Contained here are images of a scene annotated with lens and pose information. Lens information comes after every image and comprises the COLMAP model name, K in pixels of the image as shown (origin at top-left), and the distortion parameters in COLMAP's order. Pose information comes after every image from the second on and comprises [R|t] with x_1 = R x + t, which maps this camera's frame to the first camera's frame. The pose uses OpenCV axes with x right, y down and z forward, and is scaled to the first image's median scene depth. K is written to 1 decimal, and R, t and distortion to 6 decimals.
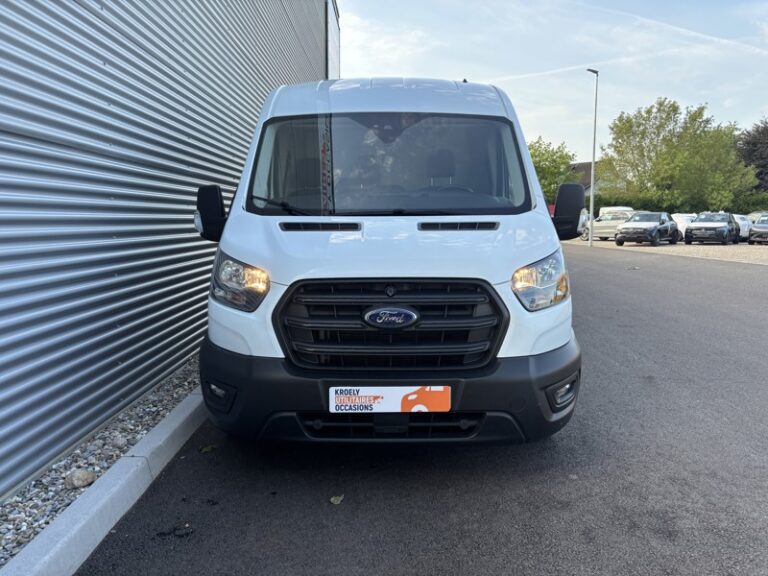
lens RADIAL K [[594.9, 0, 360.5], [0, 594.9, 288.6], [0, 0, 1]] dist [-0.000312, -0.009136]
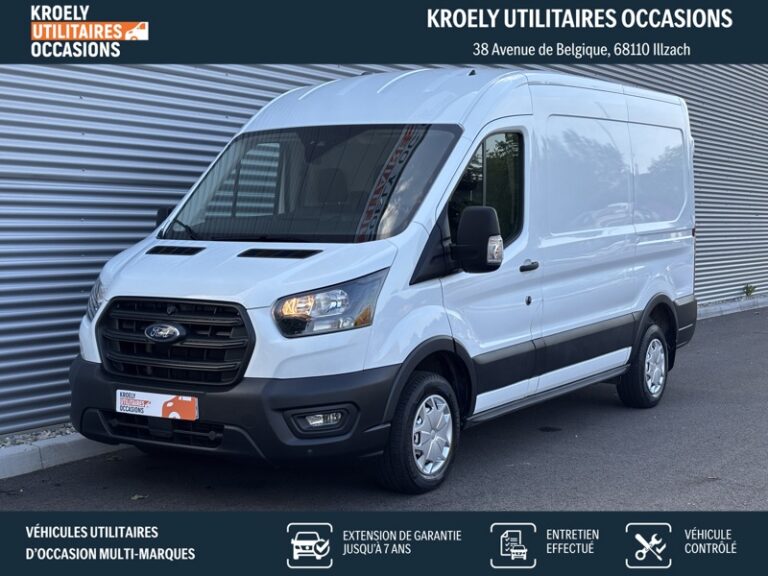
lens RADIAL K [[1141.0, 0, 384.0], [0, 1141.0, 288.0], [0, 0, 1]] dist [-0.024383, -0.089954]
pose [[0.851577, 0.031865, -0.523260, 1.517794], [-0.062922, 0.997148, -0.041678, 0.026441], [0.520440, 0.068417, 0.851153, -0.624474]]
